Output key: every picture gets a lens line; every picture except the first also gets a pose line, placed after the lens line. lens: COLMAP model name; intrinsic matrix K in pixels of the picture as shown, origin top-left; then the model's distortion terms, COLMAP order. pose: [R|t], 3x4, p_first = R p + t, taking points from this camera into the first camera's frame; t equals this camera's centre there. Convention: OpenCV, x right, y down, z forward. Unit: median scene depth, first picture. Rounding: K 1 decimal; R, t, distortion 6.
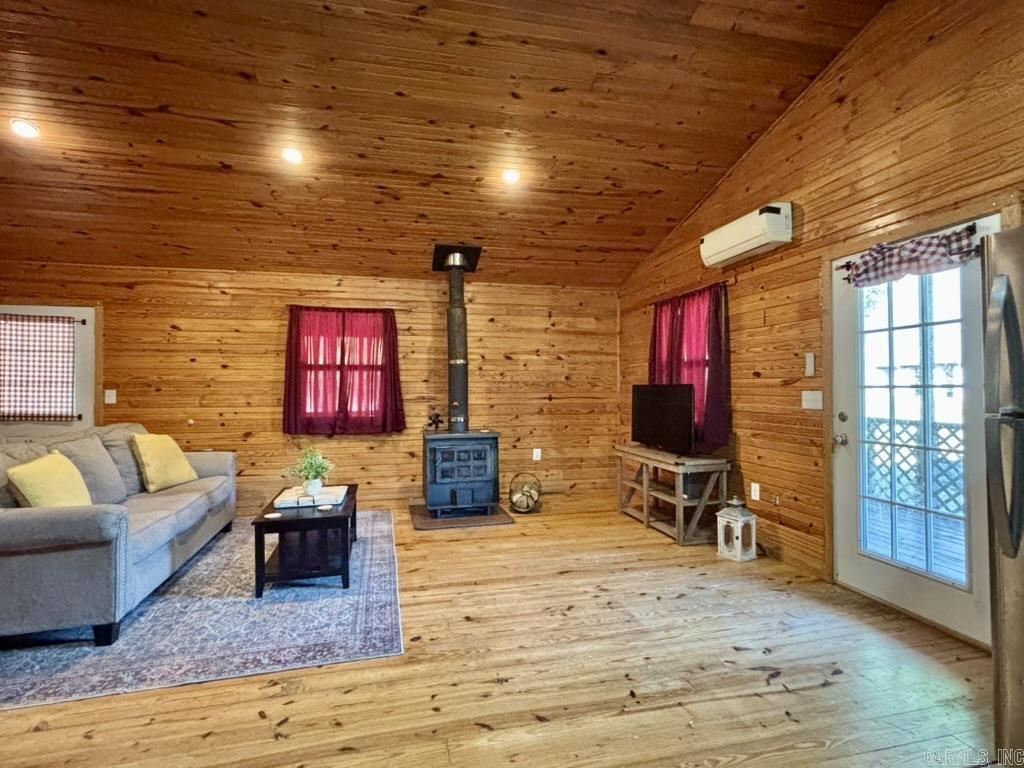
lens RADIAL K [[500.3, 0, 512.0], [0, 500.3, 384.0], [0, 0, 1]] dist [0.000563, -0.000006]
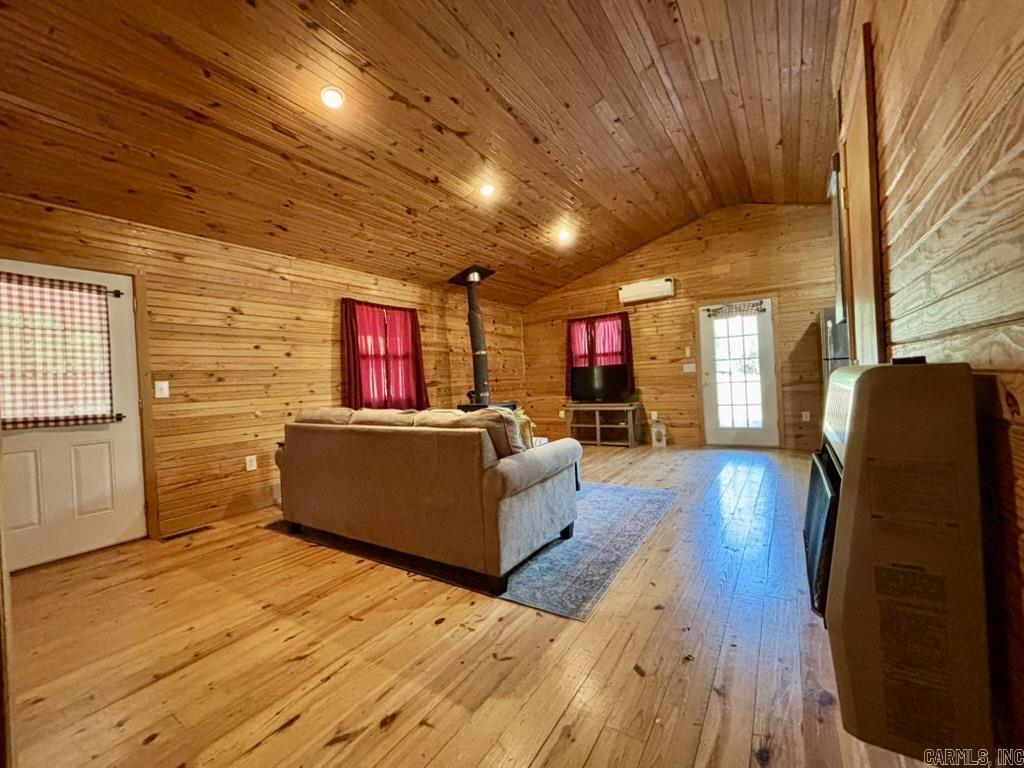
lens RADIAL K [[415.0, 0, 512.0], [0, 415.0, 384.0], [0, 0, 1]] dist [0.008252, -0.000033]
pose [[0.729964, -0.038696, 0.682390, -0.960040], [0.042939, 0.999020, 0.010717, 0.037820], [-0.682136, 0.021478, 0.730910, 0.135520]]
